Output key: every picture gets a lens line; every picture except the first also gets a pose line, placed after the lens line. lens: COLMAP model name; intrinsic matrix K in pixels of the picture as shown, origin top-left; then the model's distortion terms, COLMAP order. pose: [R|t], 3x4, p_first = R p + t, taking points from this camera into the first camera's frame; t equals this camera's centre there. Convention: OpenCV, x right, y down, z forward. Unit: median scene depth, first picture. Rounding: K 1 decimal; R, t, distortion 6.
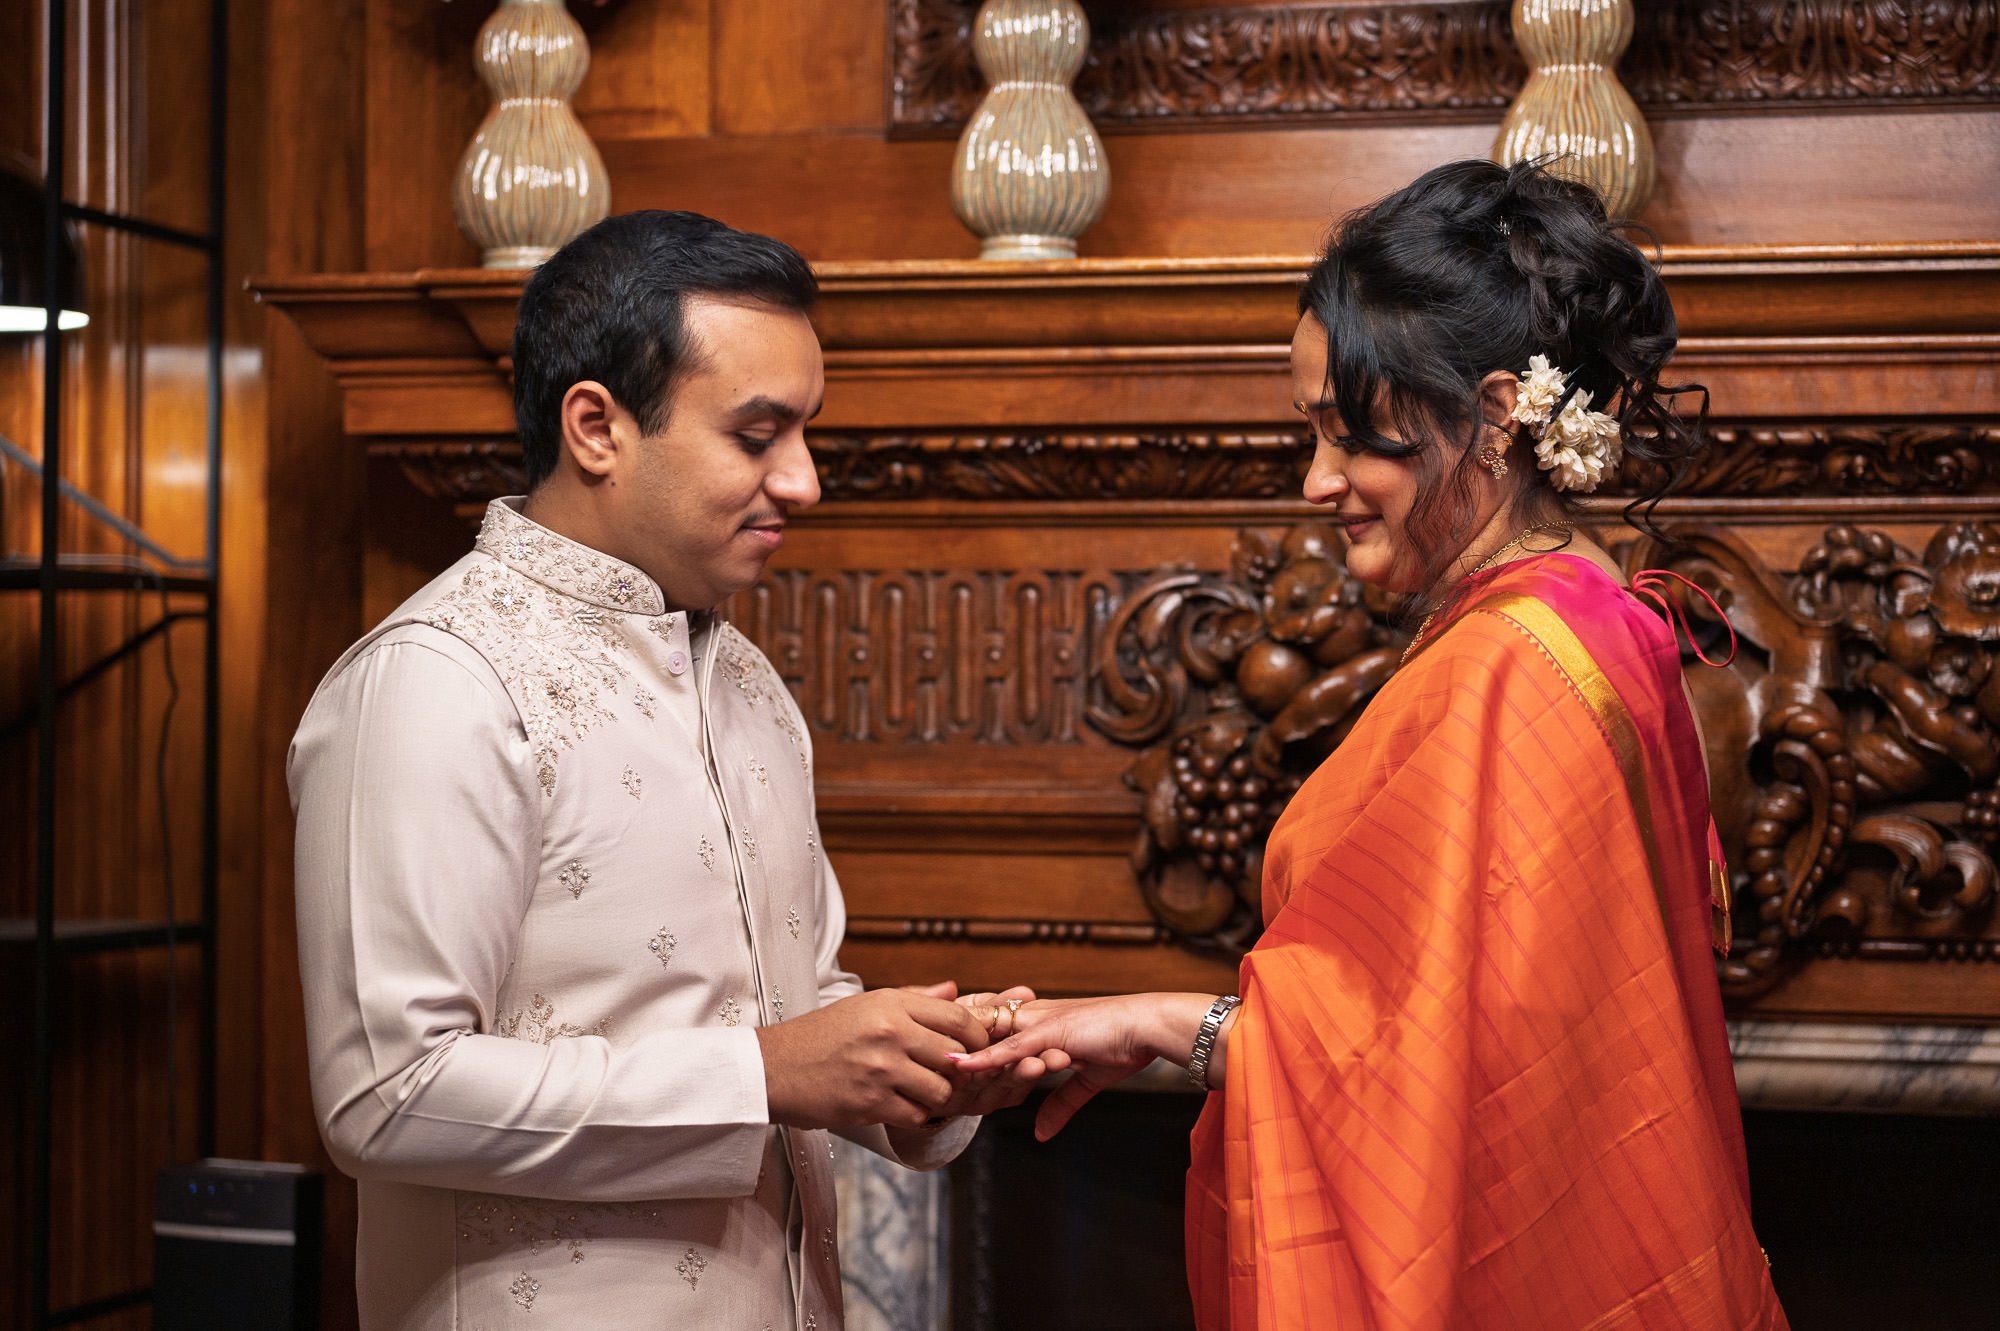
lens RADIAL K [[4358.6, 0, 1000.0], [0, 4358.6, 665.5], [0, 0, 1]] dist [-0.039850, 0.066244]
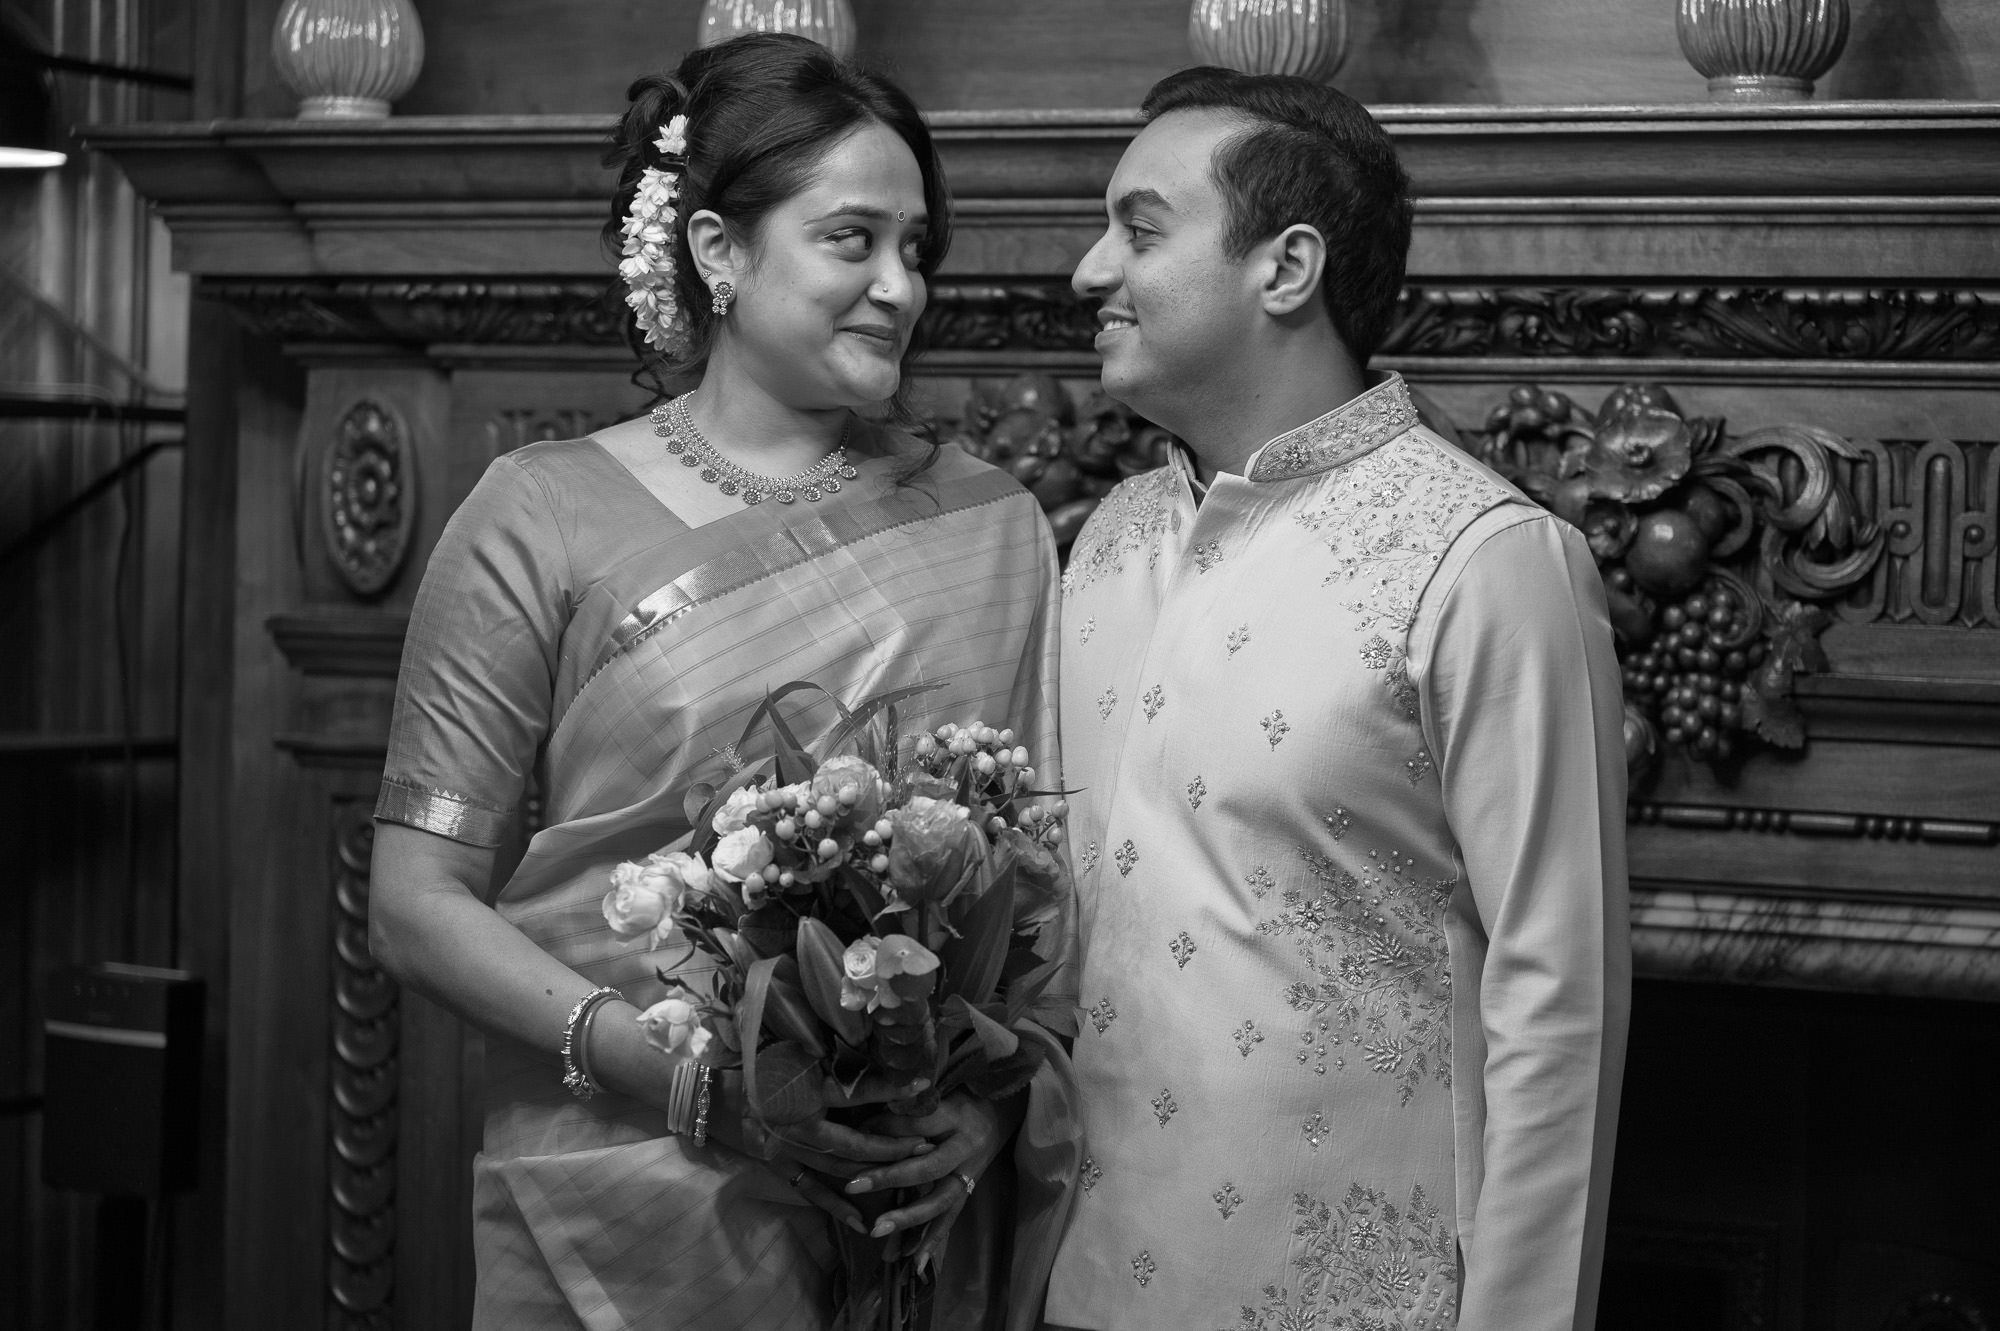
lens RADIAL K [[4622.8, 0, 1000.0], [0, 4622.8, 665.5], [0, 0, 1]] dist [0.001998, -0.934336]
pose [[0.985639, 0.027733, -0.166576, 0.253132], [-0.022731, 0.999234, 0.031863, 0.001074], [0.167332, -0.027619, 0.985514, -0.071676]]
